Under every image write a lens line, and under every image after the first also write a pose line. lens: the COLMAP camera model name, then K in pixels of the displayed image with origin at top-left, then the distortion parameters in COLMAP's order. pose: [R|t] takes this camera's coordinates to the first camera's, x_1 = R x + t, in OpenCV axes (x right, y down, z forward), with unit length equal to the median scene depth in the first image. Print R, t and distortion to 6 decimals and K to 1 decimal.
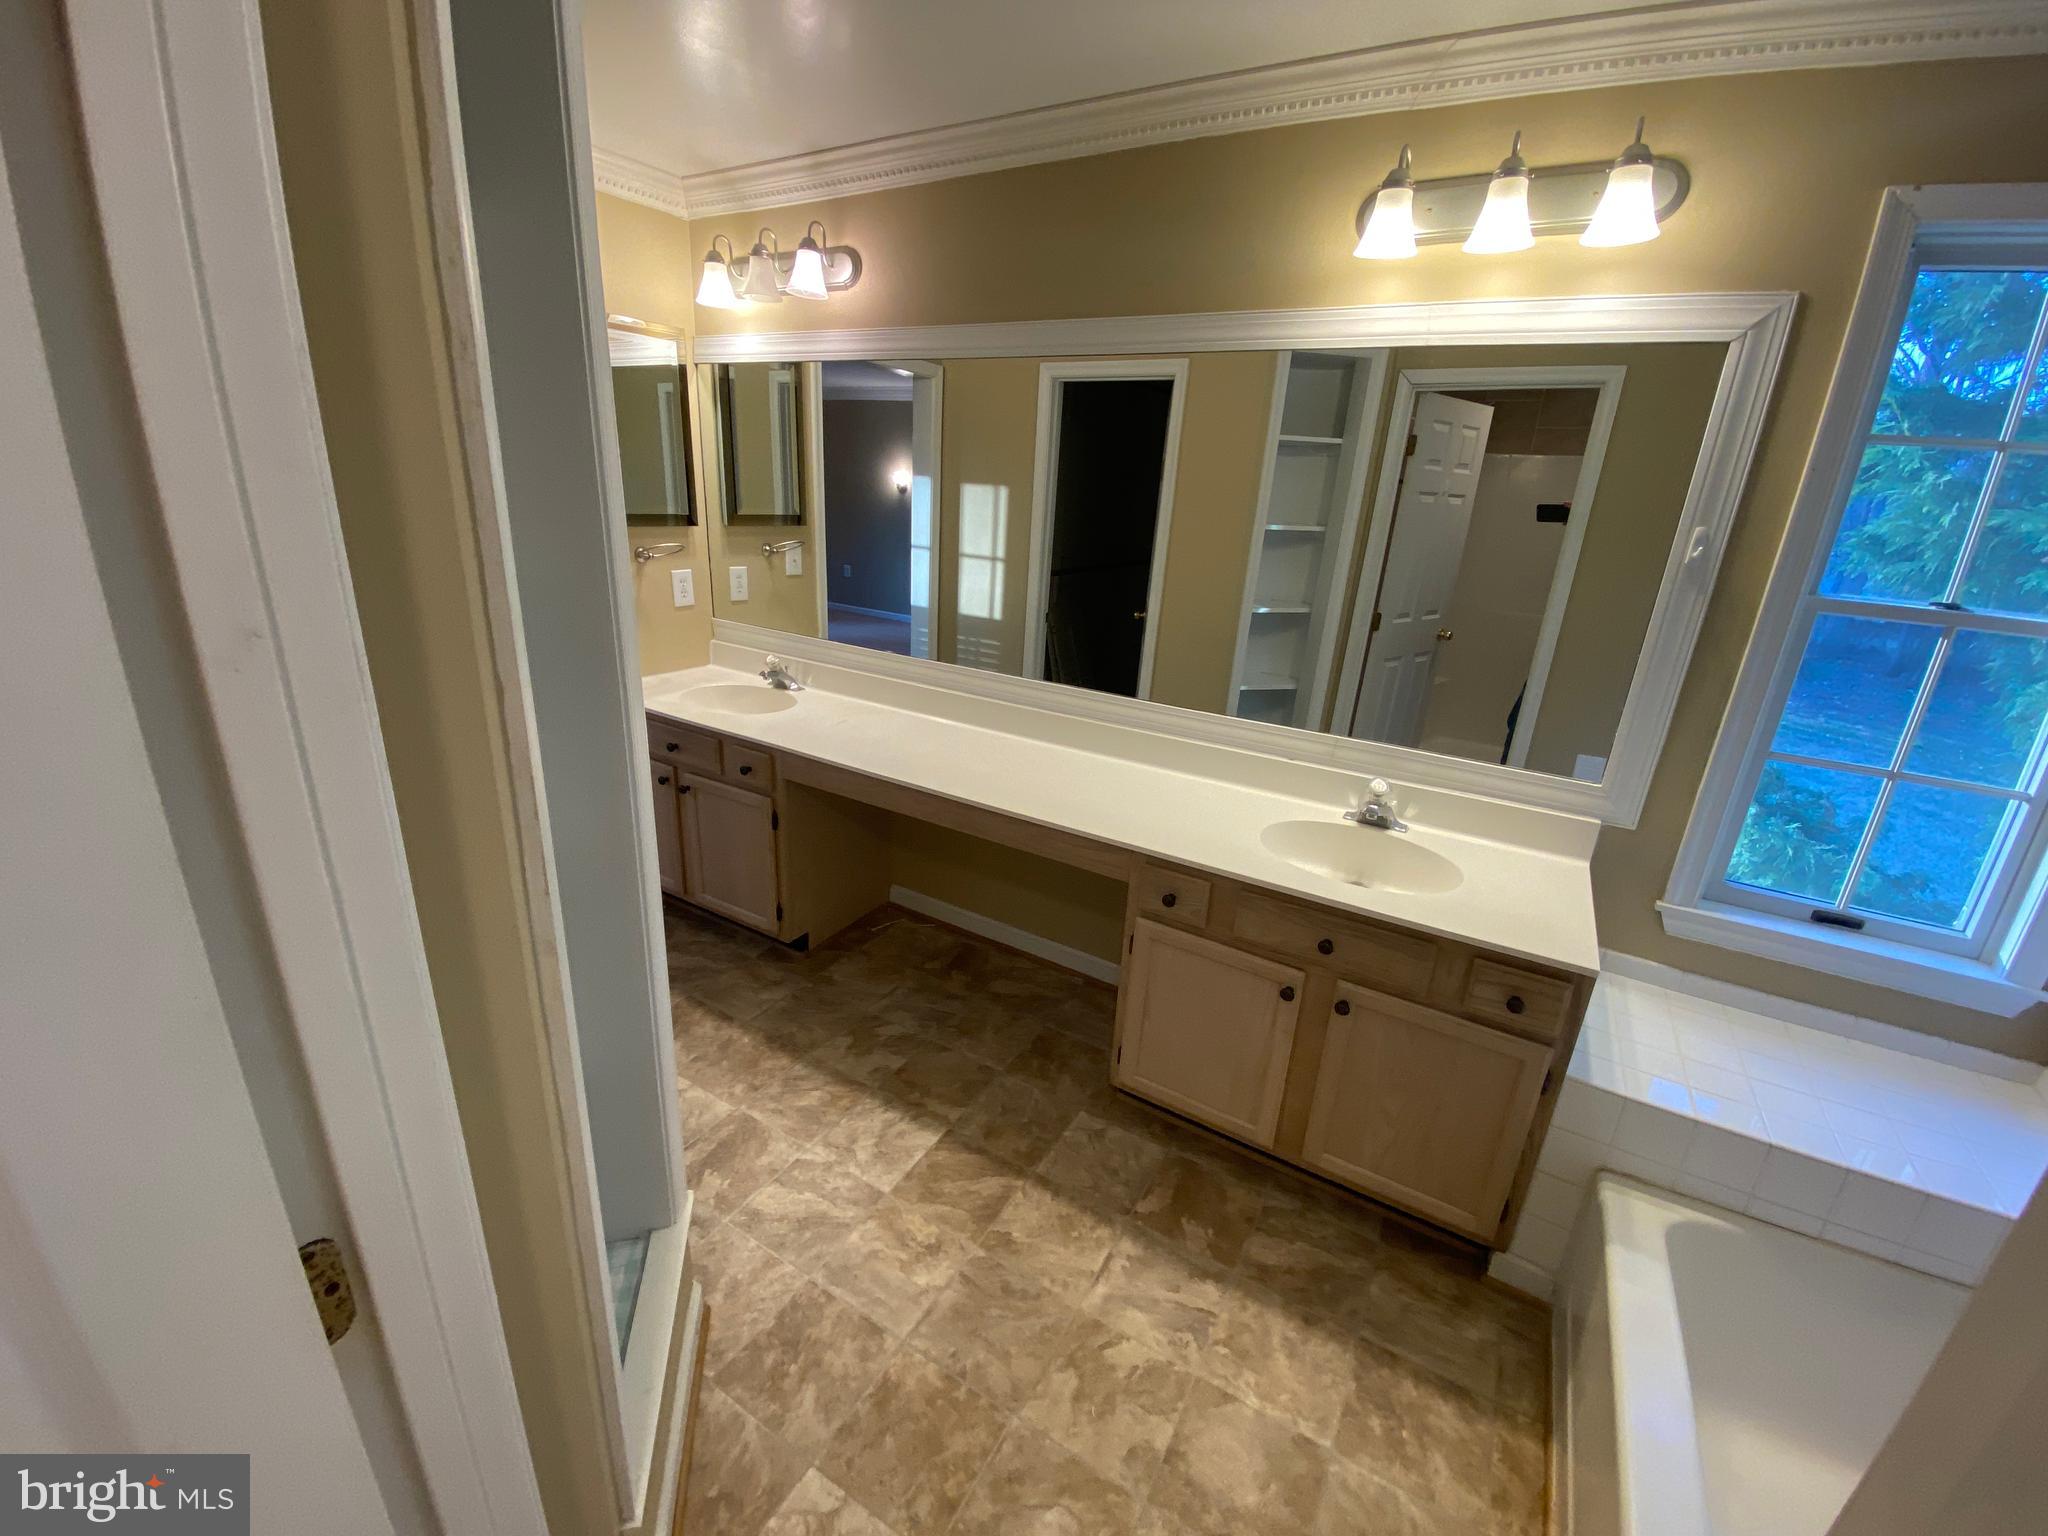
lens RADIAL K [[823.1, 0, 1016.8], [0, 823.1, 763.3], [0, 0, 1]] dist [0.037031, -0.031854]
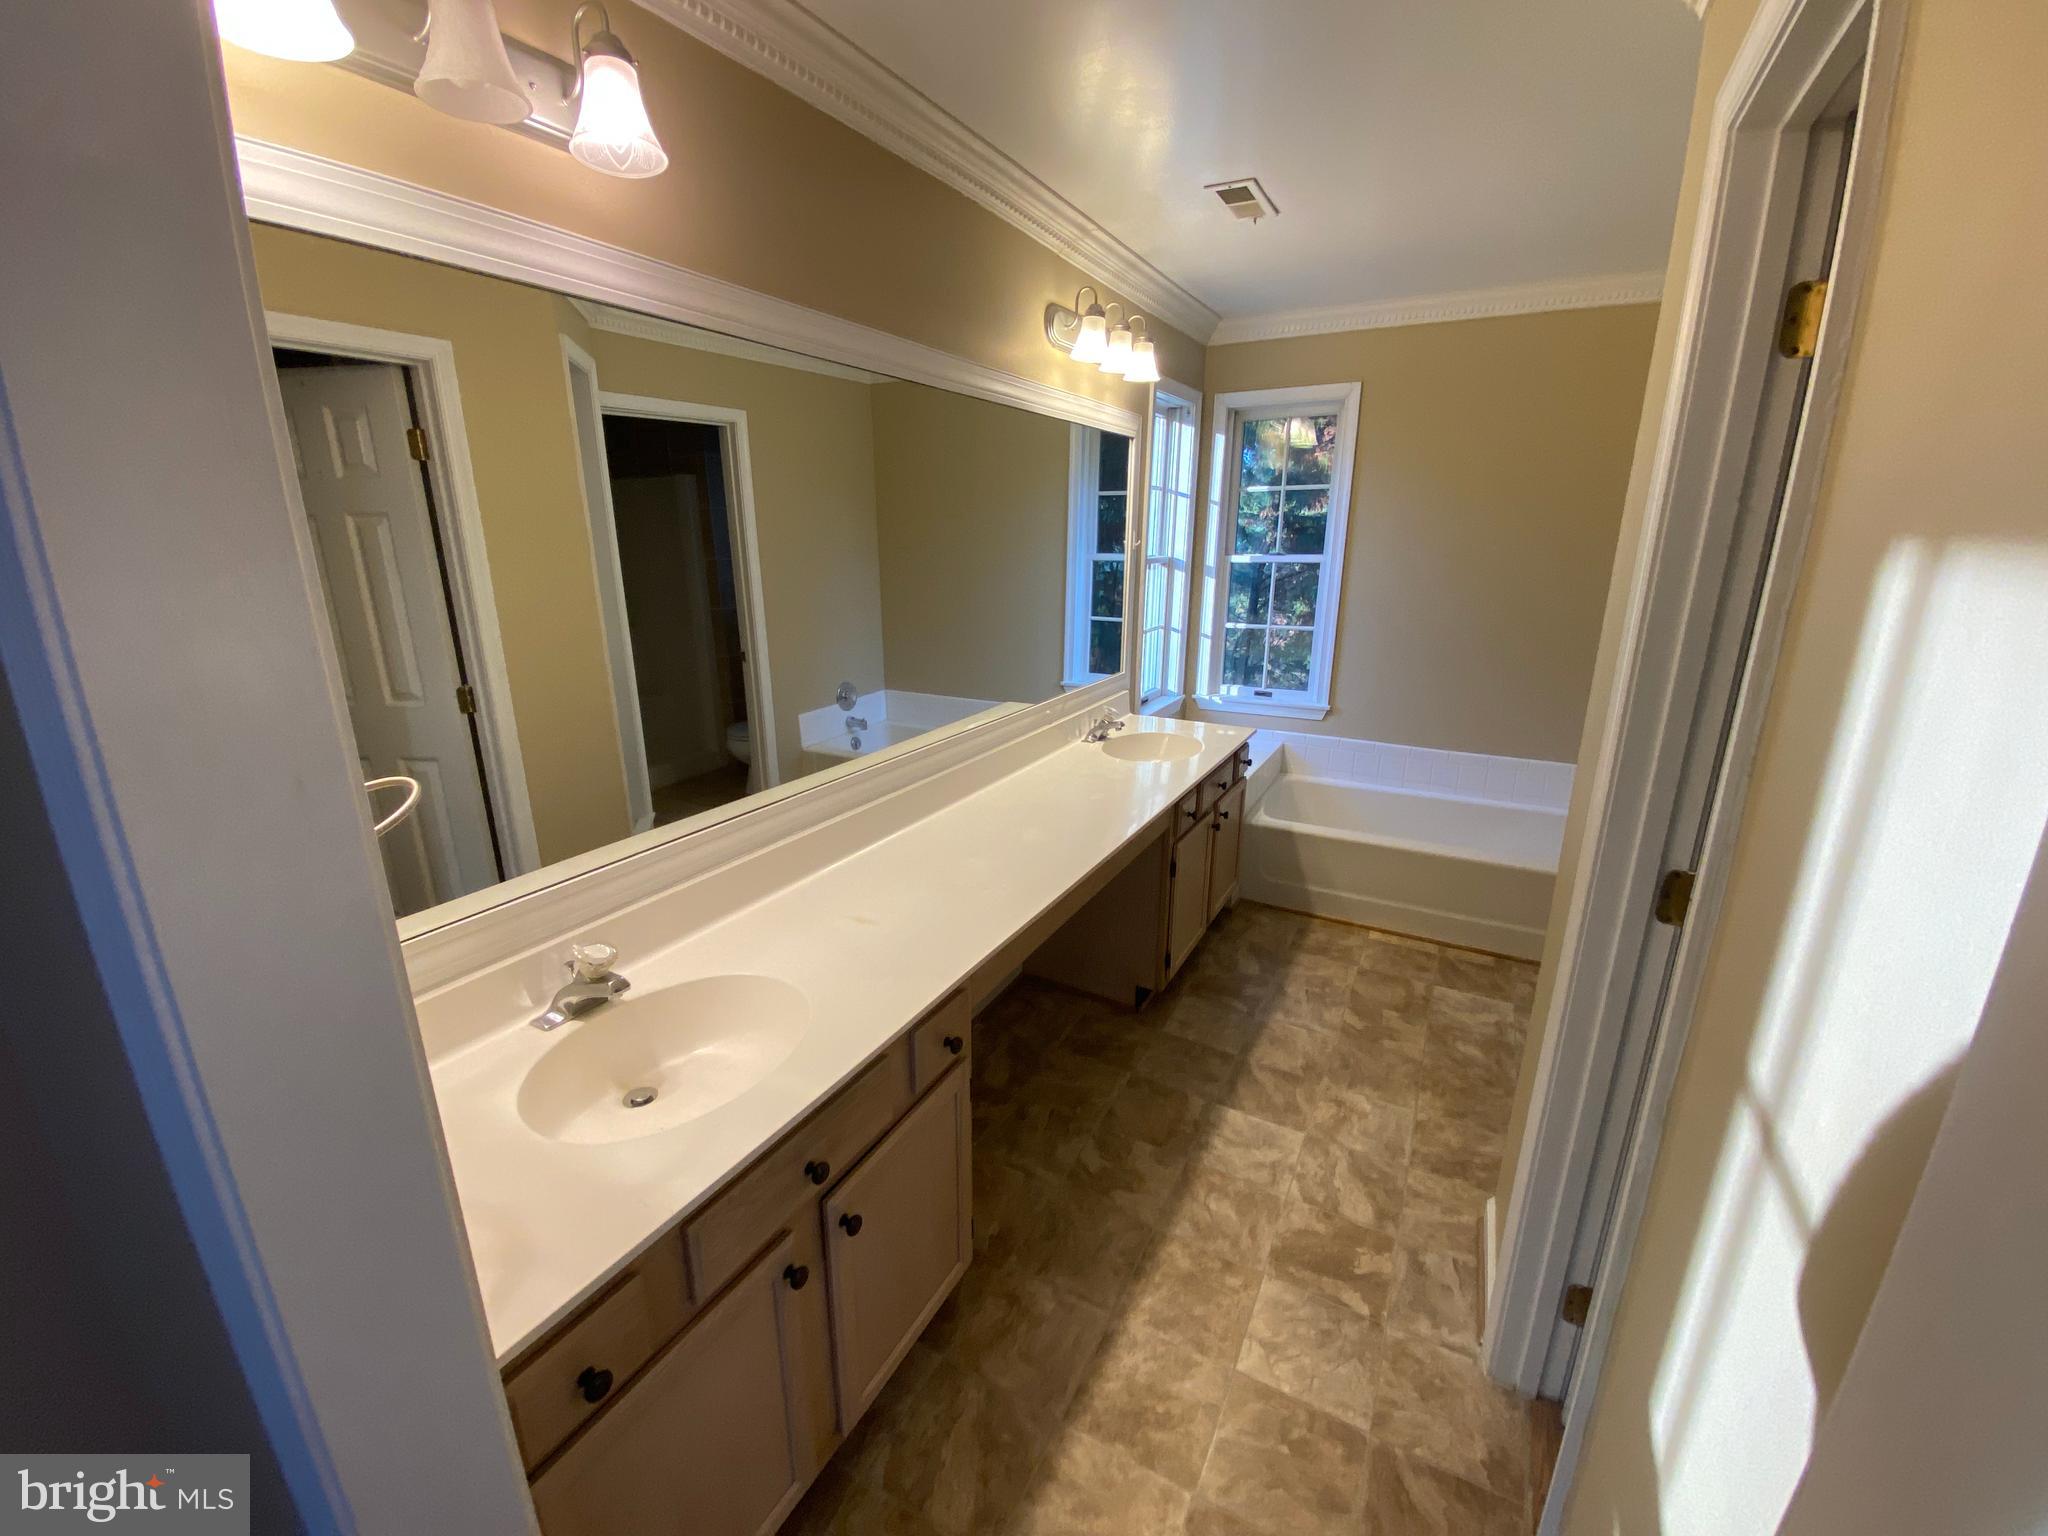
lens RADIAL K [[823.1, 0, 1016.8], [0, 823.1, 763.3], [0, 0, 1]] dist [0.037031, -0.031854]
pose [[-0.025484, -0.344268, 0.938525, -1.064123], [0.316158, 0.887867, 0.334270, -0.468150], [-0.948364, 0.305241, 0.086217, 1.120238]]
